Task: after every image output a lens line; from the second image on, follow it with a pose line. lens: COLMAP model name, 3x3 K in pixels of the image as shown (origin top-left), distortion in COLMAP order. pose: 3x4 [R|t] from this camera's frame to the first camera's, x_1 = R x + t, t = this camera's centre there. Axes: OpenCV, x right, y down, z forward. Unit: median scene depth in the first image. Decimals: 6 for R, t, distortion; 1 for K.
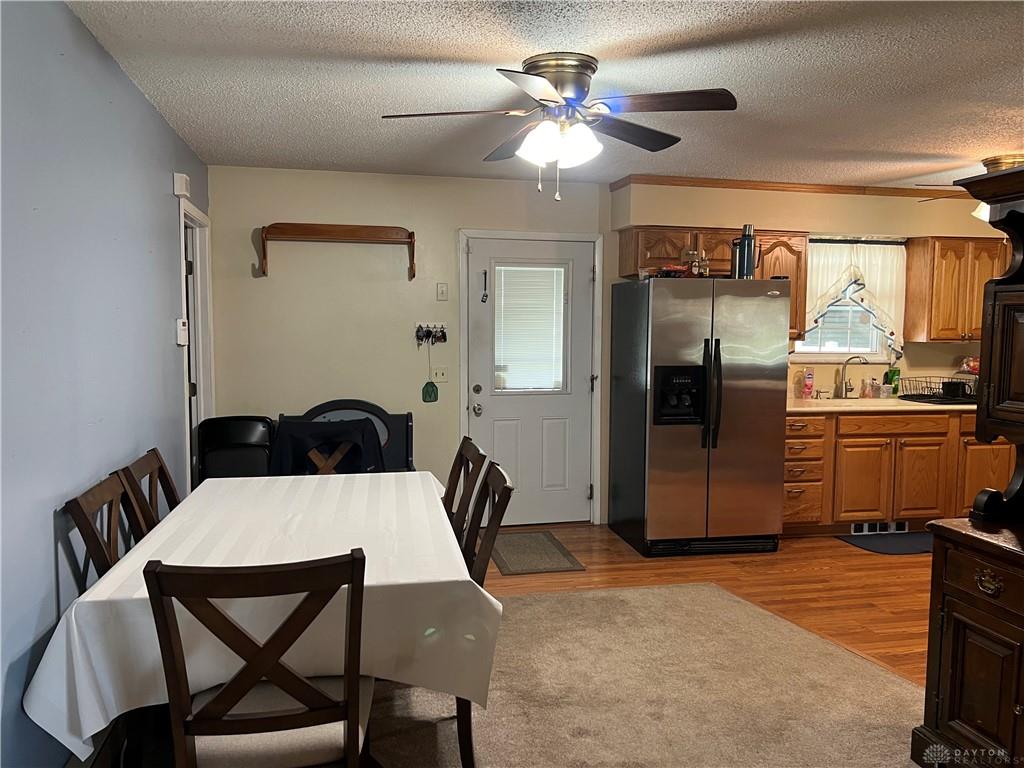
lens RADIAL K [[769.6, 0, 511.8], [0, 769.6, 387.2], [0, 0, 1]] dist [0.058482, -0.057896]
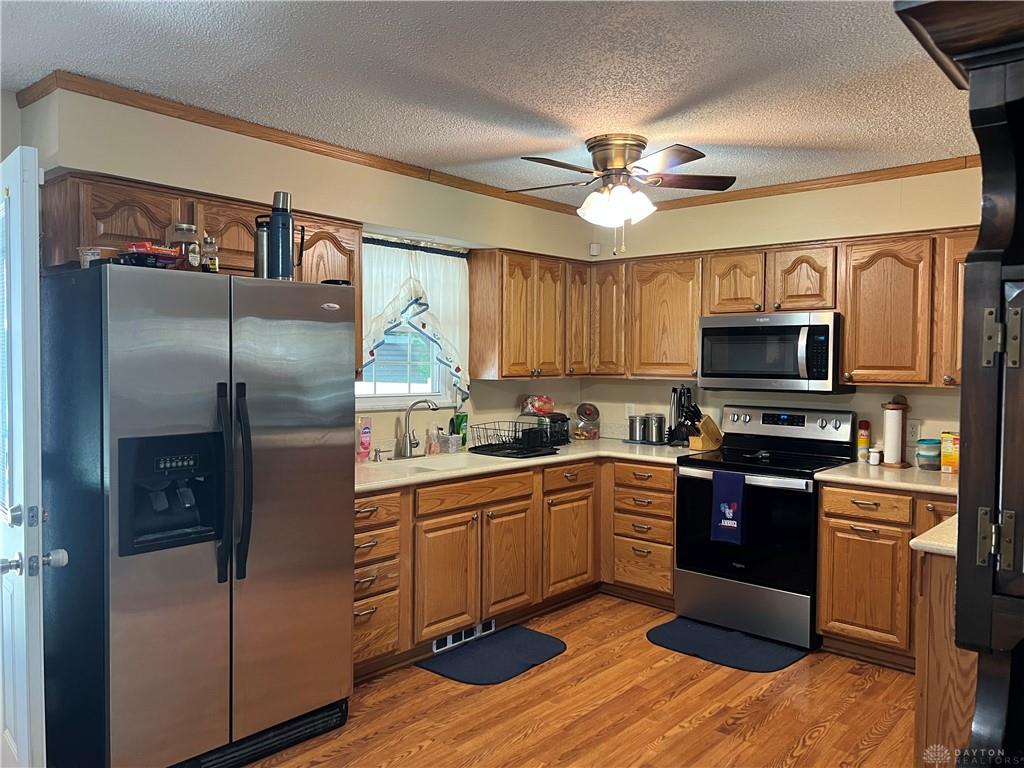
lens RADIAL K [[769.6, 0, 506.0], [0, 769.6, 381.2], [0, 0, 1]] dist [0.058482, -0.057896]
pose [[0.808151, -0.017519, 0.588714, 0.079985], [0.046273, 0.998356, -0.033811, -0.031383], [-0.587154, 0.054566, 0.807634, 0.382874]]
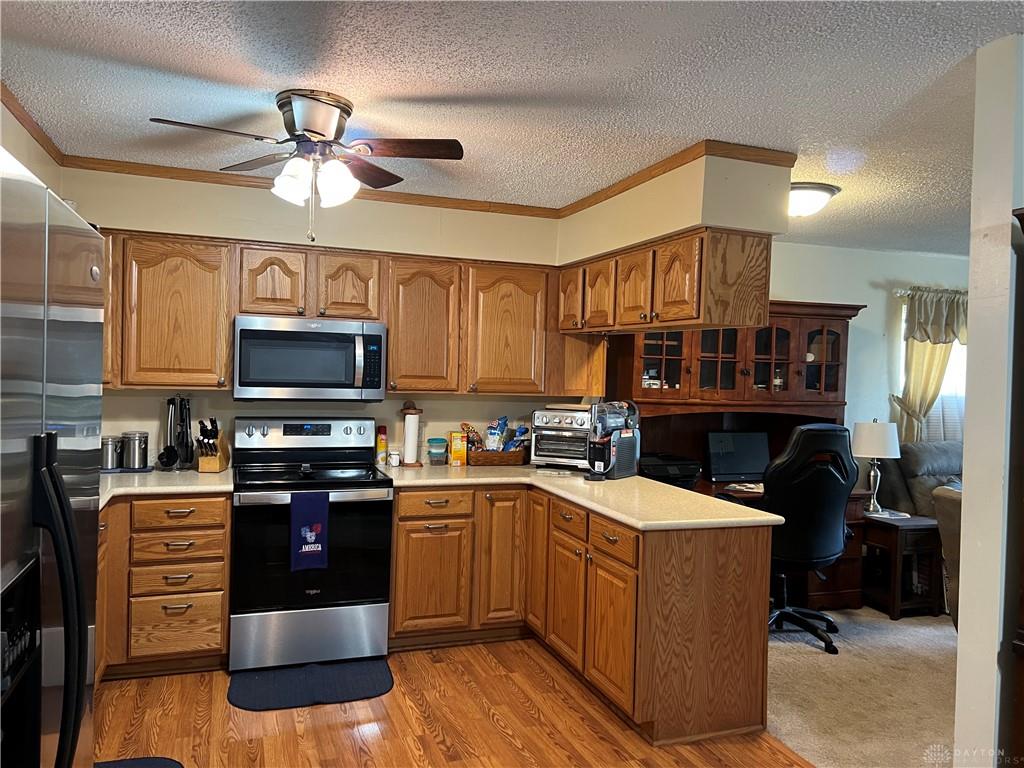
lens RADIAL K [[769.6, 0, 504.6], [0, 769.6, 381.1], [0, 0, 1]] dist [0.058482, -0.057896]
pose [[-0.122281, -0.023378, 0.992220, -0.002763], [0.055513, 0.997996, 0.030356, -0.067998], [-0.990942, 0.058793, -0.120738, 0.781510]]
